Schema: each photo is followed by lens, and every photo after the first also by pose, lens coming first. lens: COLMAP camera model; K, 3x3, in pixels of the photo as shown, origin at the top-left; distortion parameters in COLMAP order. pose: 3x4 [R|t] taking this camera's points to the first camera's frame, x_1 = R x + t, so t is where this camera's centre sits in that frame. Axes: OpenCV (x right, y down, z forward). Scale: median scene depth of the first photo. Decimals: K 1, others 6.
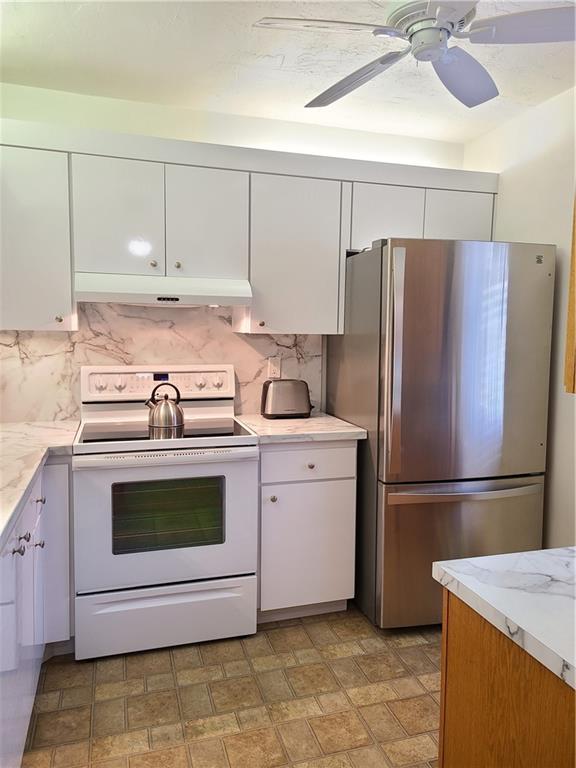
lens RADIAL K [[573.3, 0, 293.0], [0, 573.3, 377.8], [0, 0, 1]] dist [0.060854, -0.050915]
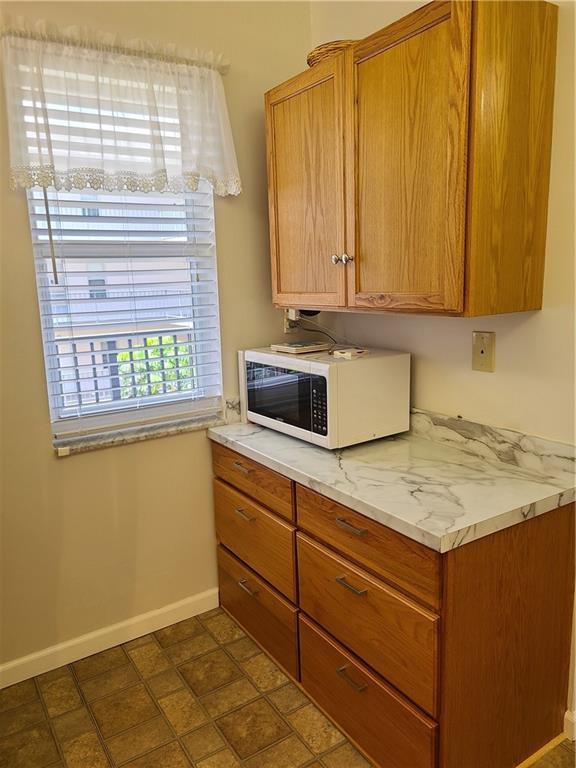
lens RADIAL K [[573.3, 0, 288.1], [0, 573.3, 384.8], [0, 0, 1]] dist [0.060854, -0.050915]
pose [[-0.269454, -0.174993, 0.946980, -0.578475], [0.113714, 0.970690, 0.211731, -0.133130], [-0.956276, 0.164737, -0.241657, 1.705747]]
